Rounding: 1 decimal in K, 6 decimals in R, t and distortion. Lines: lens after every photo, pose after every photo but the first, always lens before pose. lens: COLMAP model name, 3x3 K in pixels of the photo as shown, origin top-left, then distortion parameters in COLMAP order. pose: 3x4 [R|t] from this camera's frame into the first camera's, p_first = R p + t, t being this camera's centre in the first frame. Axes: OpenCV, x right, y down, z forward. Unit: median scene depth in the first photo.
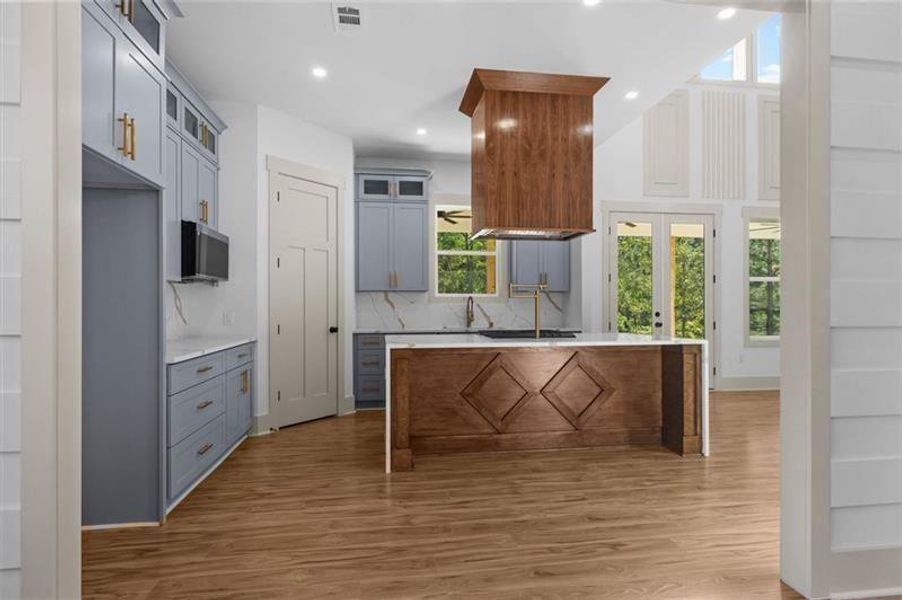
lens RADIAL K [[475.4, 0, 451.0], [0, 475.4, 300.0], [0, 0, 1]] dist [0.001763, 0.000243]
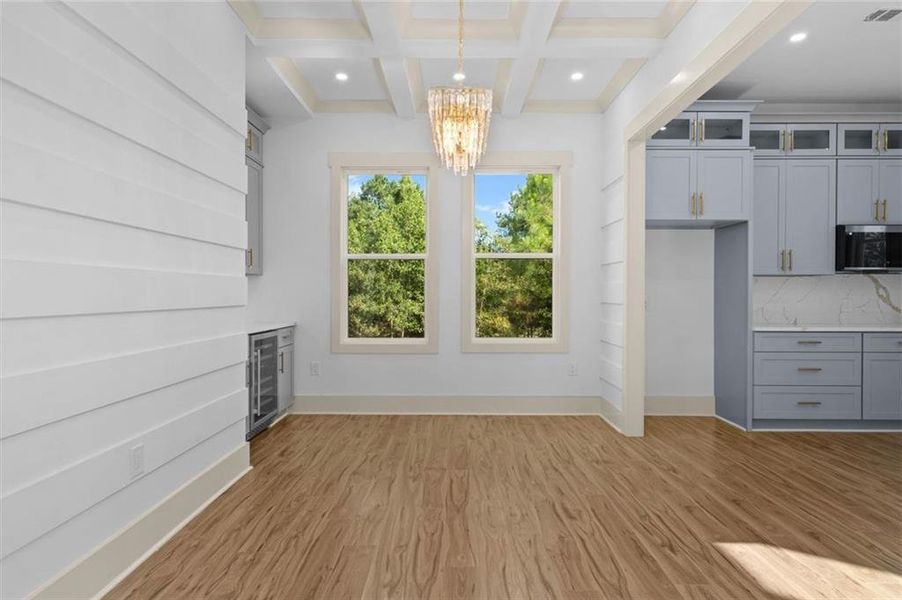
lens RADIAL K [[682.9, 0, 451.0], [0, 682.9, 300.0], [0, 0, 1]] dist [-0.037899, -0.001315]
pose [[-0.176662, 0.006279, -0.984252, 1.716393], [0.006222, 0.999967, 0.005262, 0.015319], [0.984252, -0.005194, -0.176695, 0.413726]]
